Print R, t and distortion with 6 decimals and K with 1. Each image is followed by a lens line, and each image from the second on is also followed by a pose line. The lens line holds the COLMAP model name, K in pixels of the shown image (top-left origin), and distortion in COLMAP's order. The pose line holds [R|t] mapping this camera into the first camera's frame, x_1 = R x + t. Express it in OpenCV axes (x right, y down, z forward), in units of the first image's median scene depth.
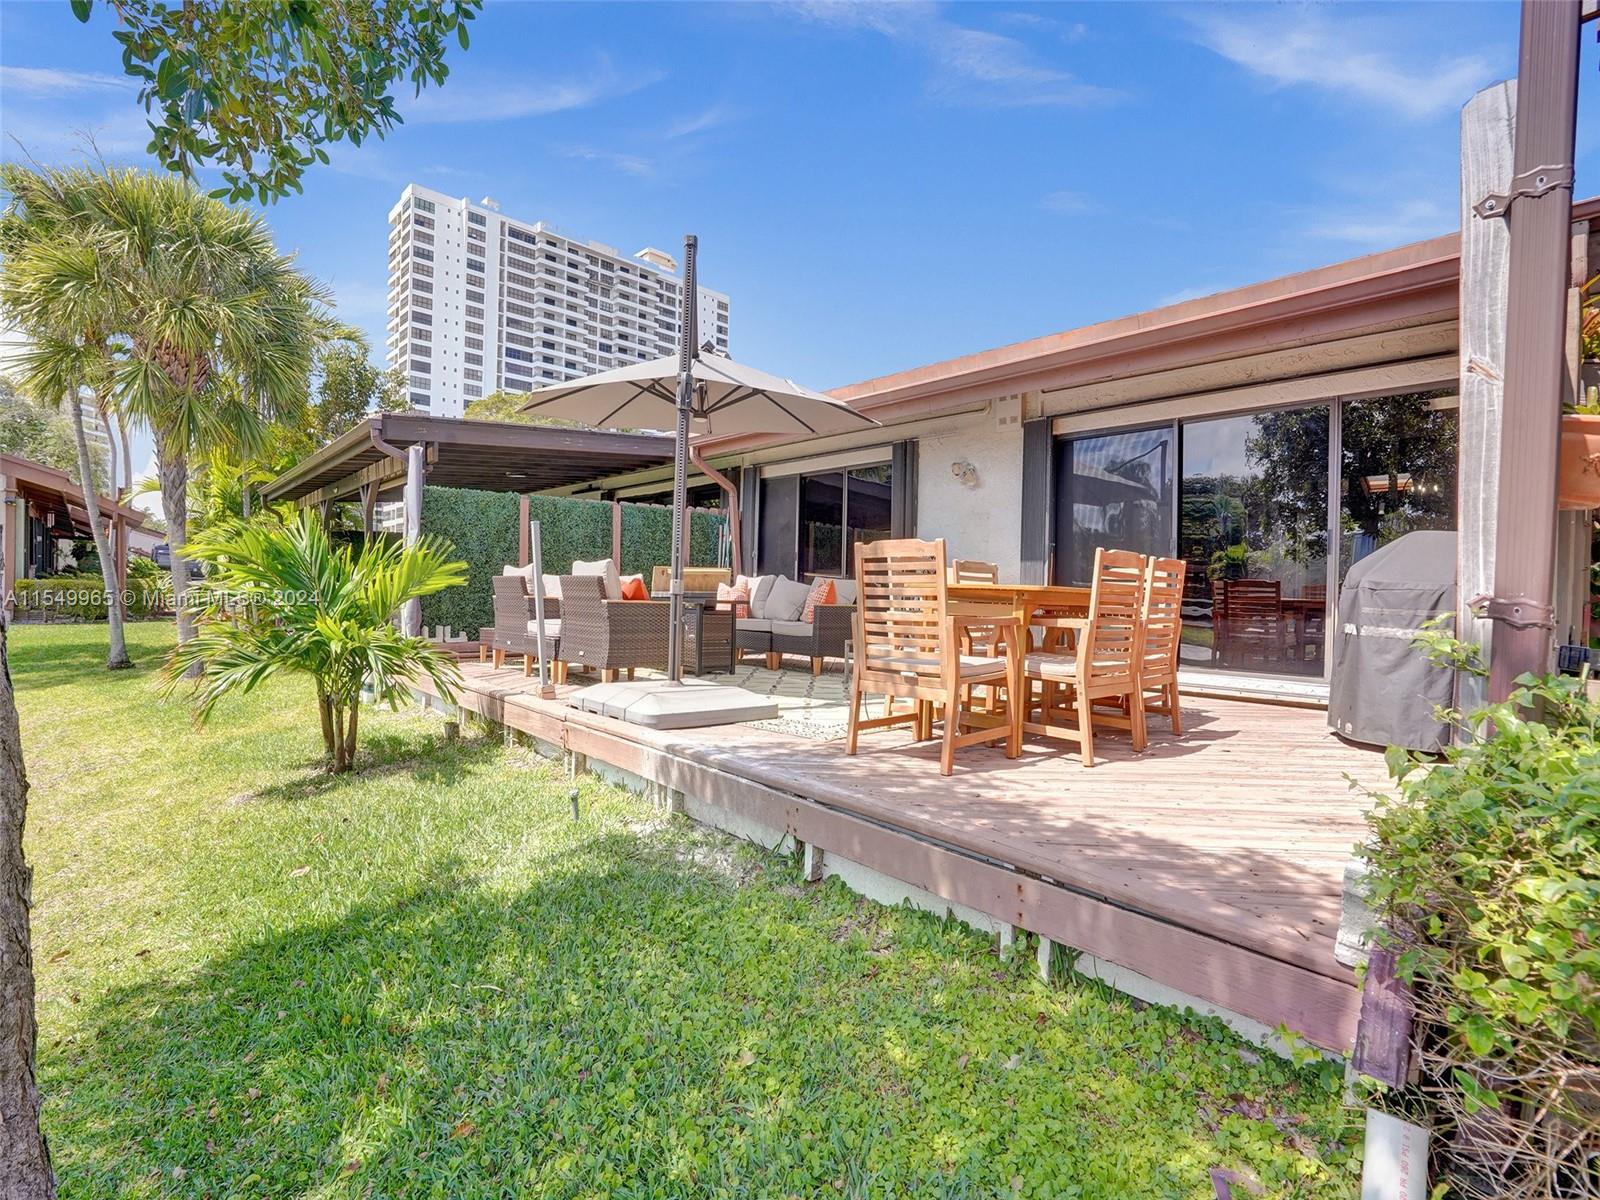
lens RADIAL K [[739.0, 0, 800.0], [0, 739.0, 600.0], [0, 0, 1]] dist [-0.057486, 0.025612]
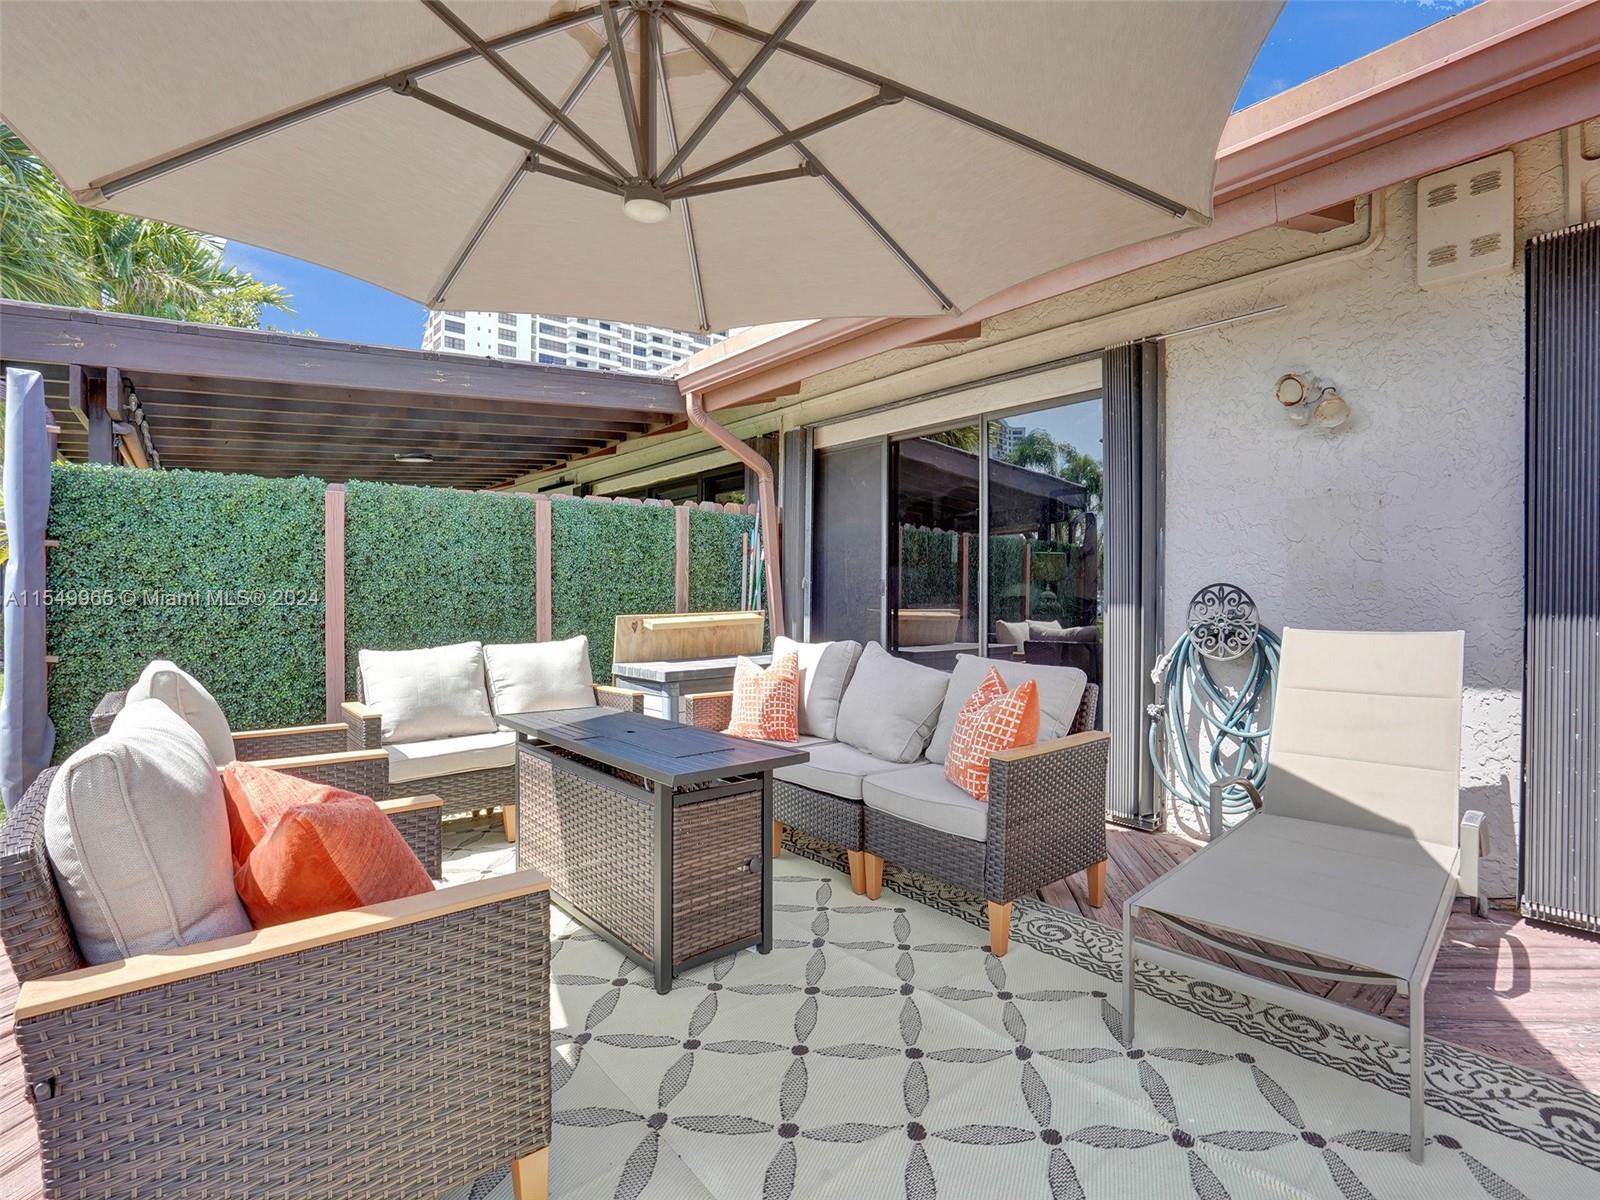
lens RADIAL K [[740.8, 0, 815.0], [0, 740.8, 597.6], [0, 0, 1]] dist [-0.063937, 0.026406]
pose [[0.999115, -0.020960, -0.036460, -0.034400], [0.020736, 0.999764, -0.006498, -0.047086], [0.036587, 0.005736, 0.999314, 0.435911]]
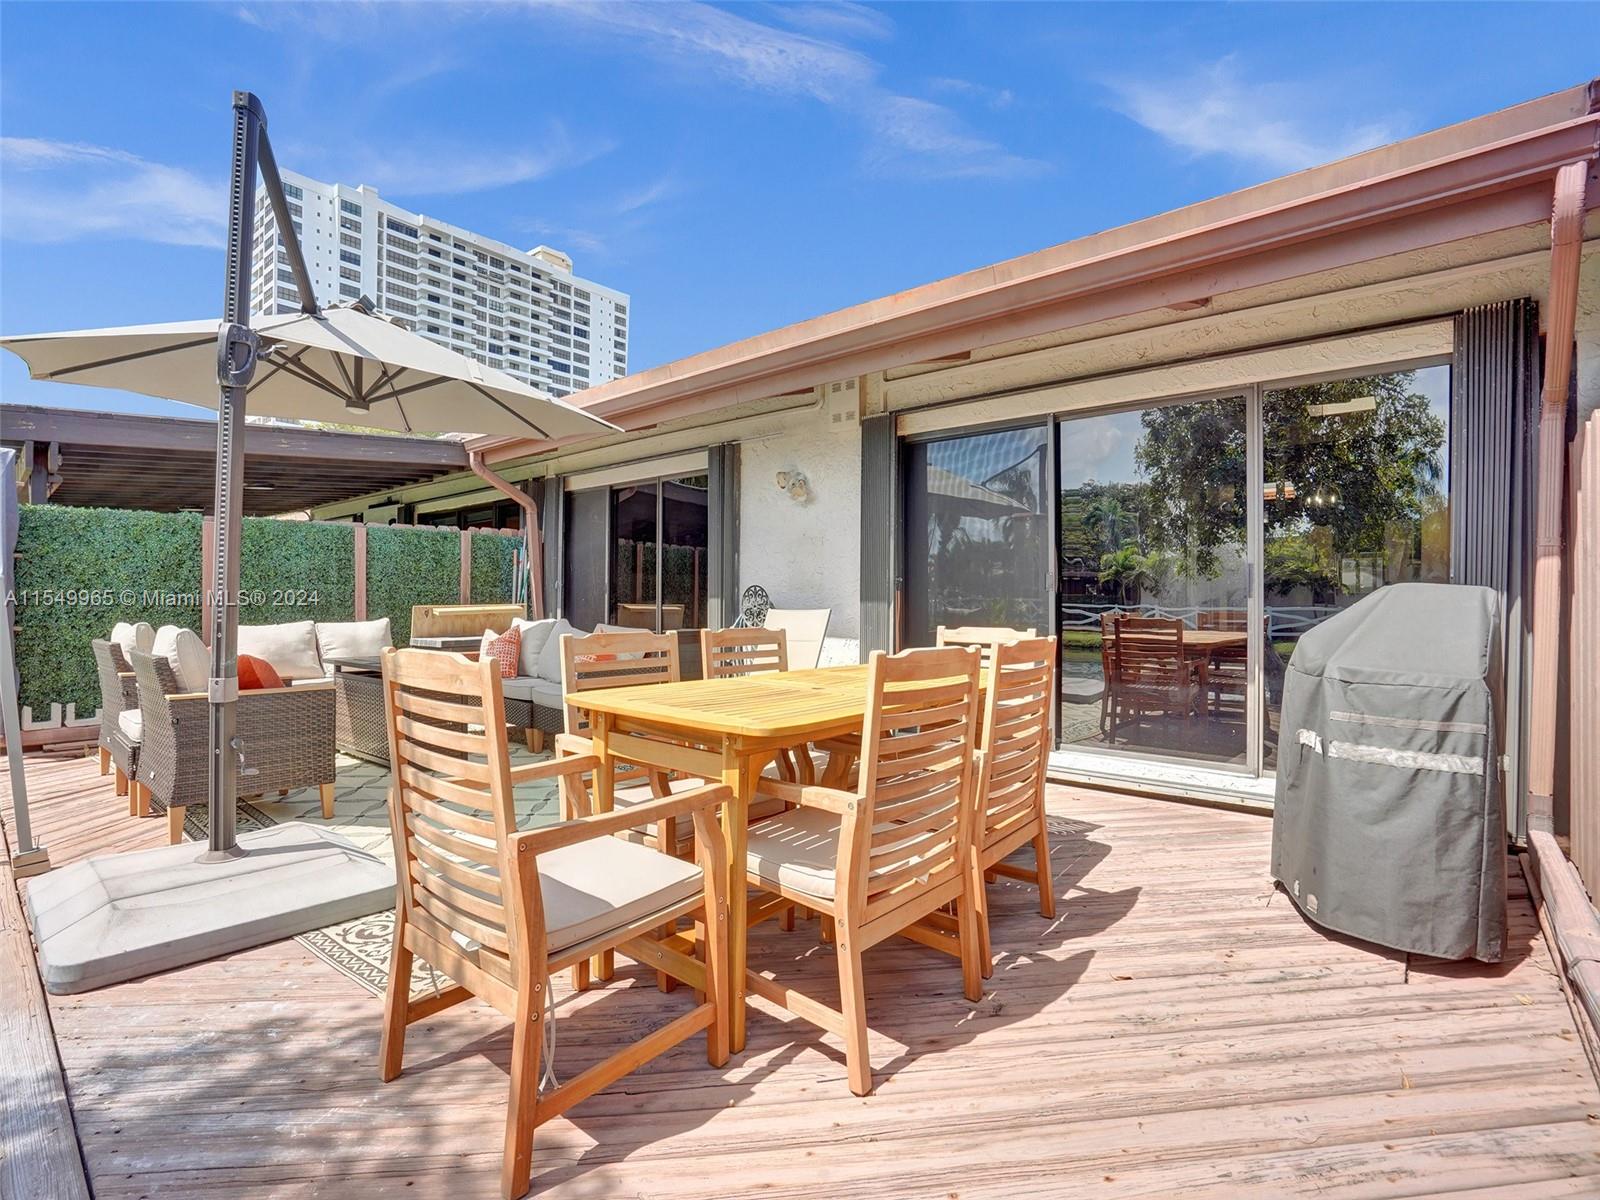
lens RADIAL K [[739.0, 0, 800.0], [0, 739.0, 600.0], [0, 0, 1]] dist [-0.057486, 0.025612]
pose [[0.992376, -0.018171, 0.121900, 0.100825], [0.019219, 0.999788, -0.007429, -0.034587], [-0.121739, 0.009716, 0.992515, 0.173212]]
